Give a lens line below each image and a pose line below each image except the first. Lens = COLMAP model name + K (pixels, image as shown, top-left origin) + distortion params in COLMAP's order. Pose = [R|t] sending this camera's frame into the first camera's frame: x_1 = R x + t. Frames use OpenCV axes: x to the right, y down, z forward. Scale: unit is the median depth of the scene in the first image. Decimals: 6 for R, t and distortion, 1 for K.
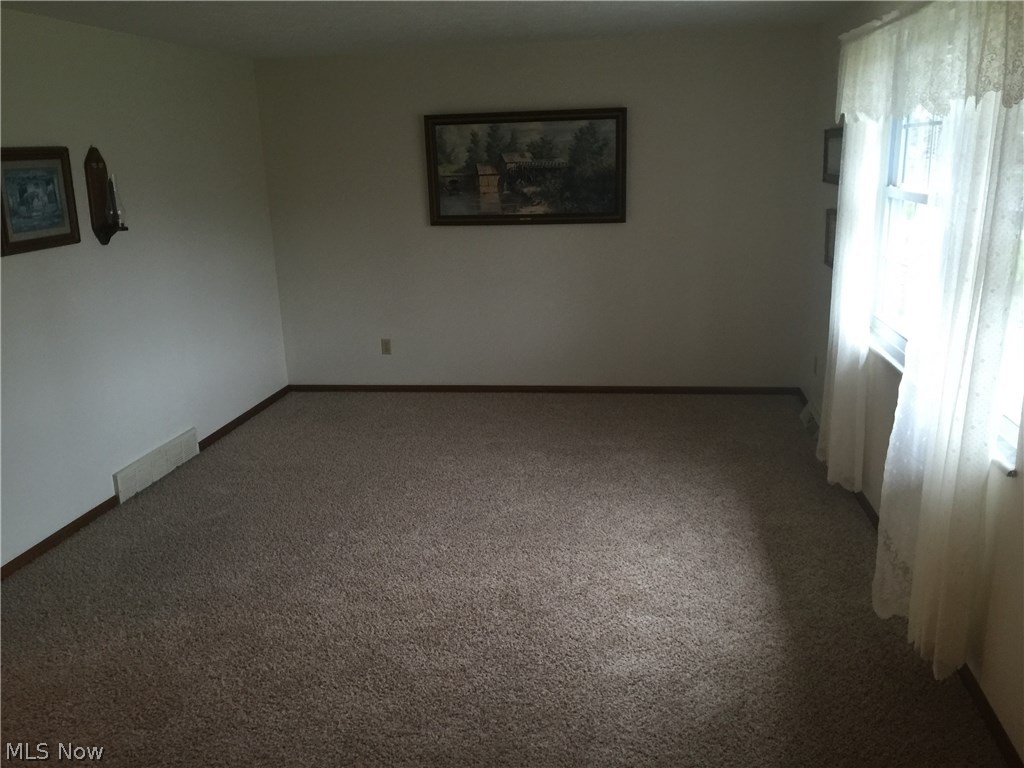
lens RADIAL K [[878.5, 0, 514.1], [0, 878.5, 385.2], [0, 0, 1]] dist [0.073666, -0.081005]
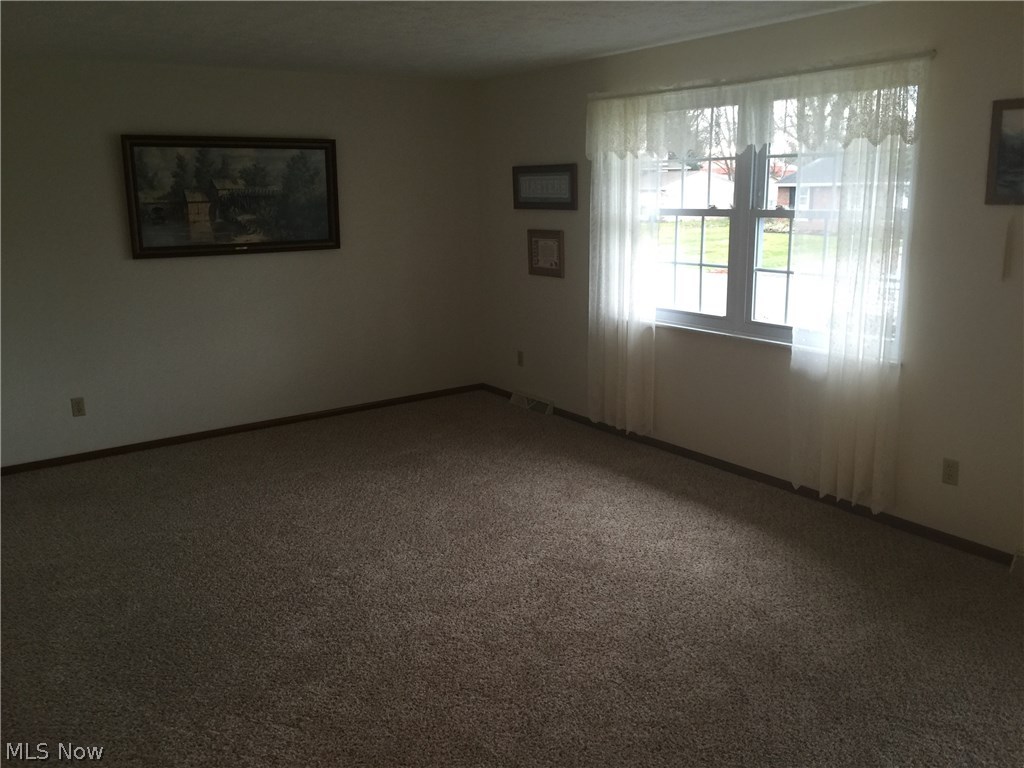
lens RADIAL K [[878.5, 0, 515.8], [0, 878.5, 379.4], [0, 0, 1]] dist [0.073666, -0.081005]
pose [[0.713988, -0.133021, 0.687406, -0.460055], [0.173813, 0.984728, 0.010021, -0.006413], [-0.678240, 0.112325, 0.726205, 0.118444]]
